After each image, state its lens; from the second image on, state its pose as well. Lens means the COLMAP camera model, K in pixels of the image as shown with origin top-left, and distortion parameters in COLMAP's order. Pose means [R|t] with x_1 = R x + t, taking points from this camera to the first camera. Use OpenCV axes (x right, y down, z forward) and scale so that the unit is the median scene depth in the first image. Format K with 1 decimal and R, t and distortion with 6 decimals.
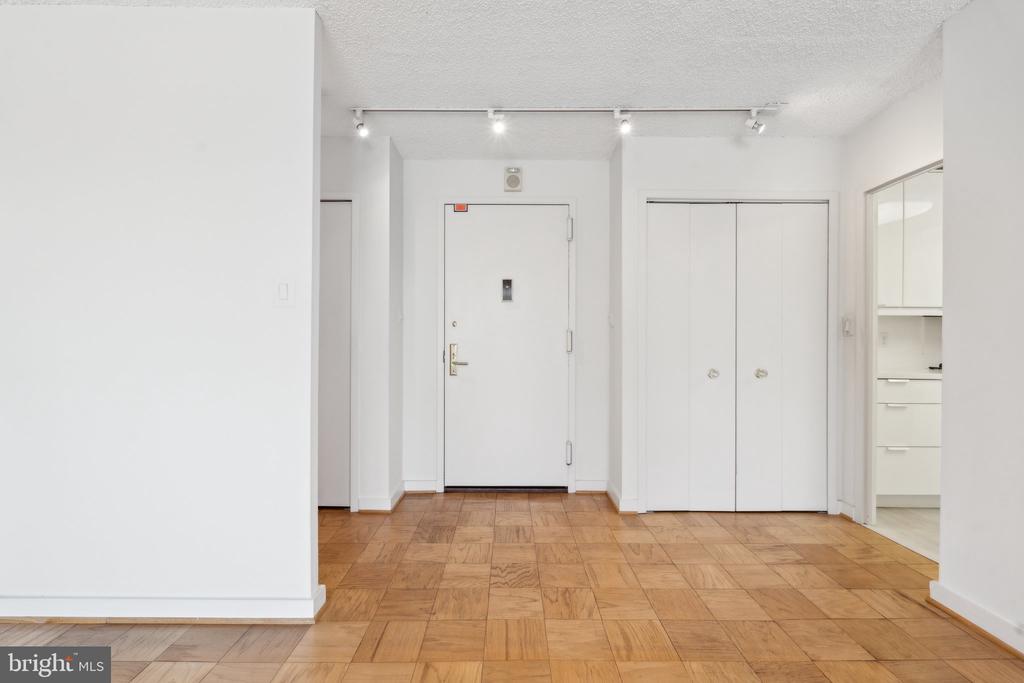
lens RADIAL K [[453.7, 0, 513.2], [0, 453.7, 335.1], [0, 0, 1]] dist [0.000452, 0.000468]
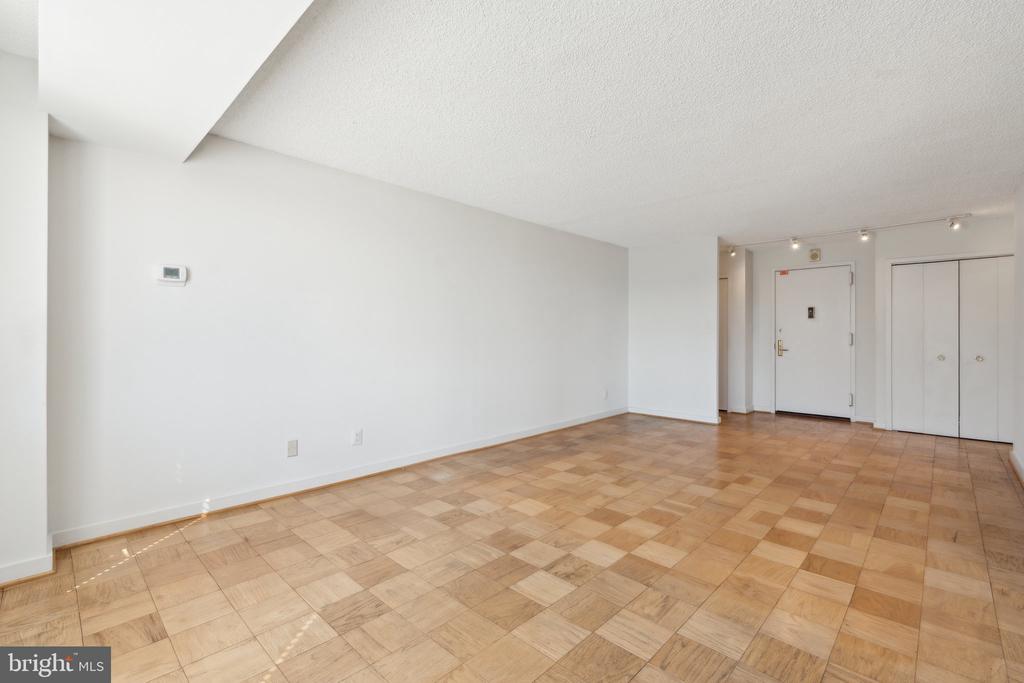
lens RADIAL K [[453.7, 0, 513.2], [0, 453.7, 335.1], [0, 0, 1]] dist [0.000452, 0.000468]
pose [[0.721735, -0.001530, -0.692168, 0.414175], [0.000606, 0.999999, -0.001578, -0.000859], [0.692169, 0.000719, 0.721735, -1.296487]]
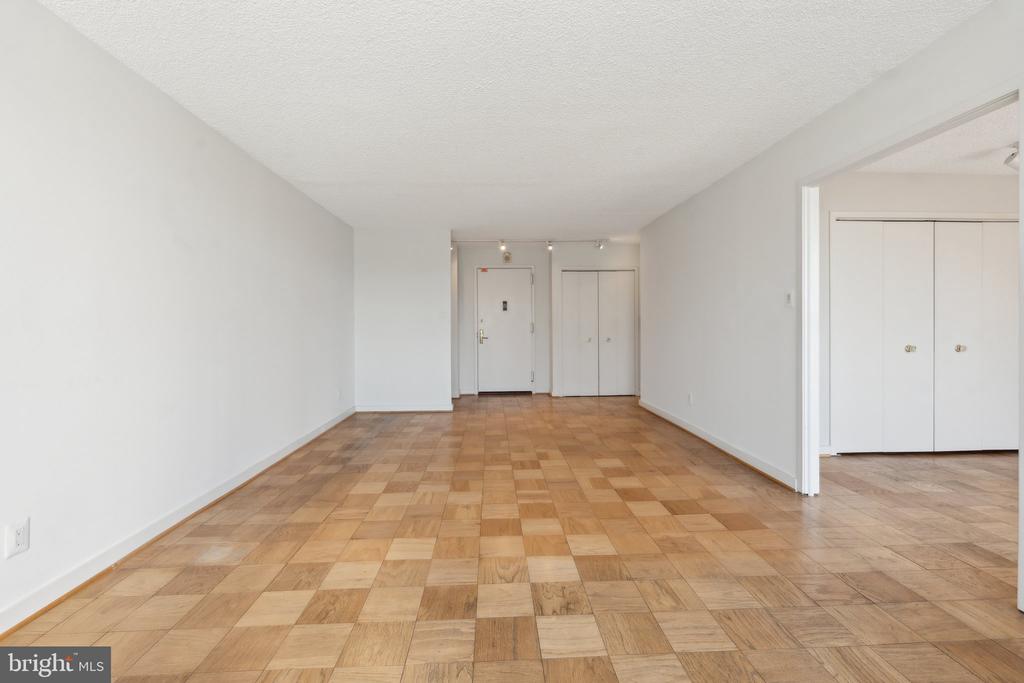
lens RADIAL K [[454.0, 0, 512.5], [0, 454.0, 329.7], [0, 0, 1]] dist [-0.000801, -0.000020]
pose [[0.999069, -0.010103, 0.041945, -0.072494], [0.009864, 0.999934, 0.005892, 0.008703], [-0.042001, -0.005472, 0.999103, -1.306691]]
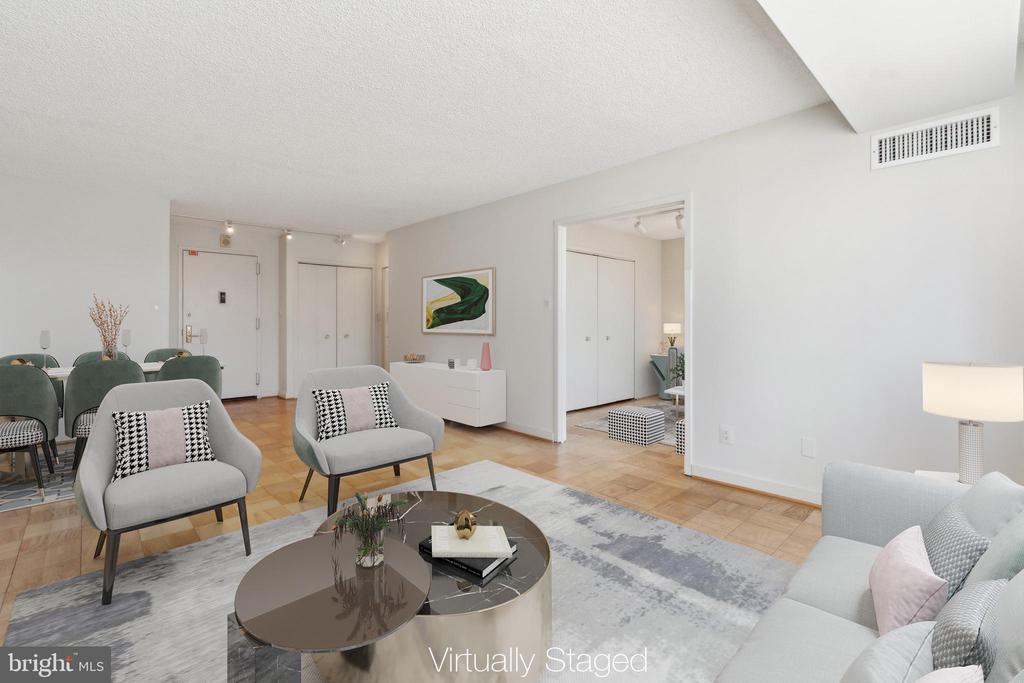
lens RADIAL K [[457.7, 0, 508.1], [0, 457.7, 322.9], [0, 0, 1]] dist [-0.001224, 0.000029]
pose [[0.737477, -0.004920, 0.675354, -0.437961], [0.002774, 0.999987, 0.004255, 0.004337], [-0.675367, -0.001265, 0.737481, -1.284546]]
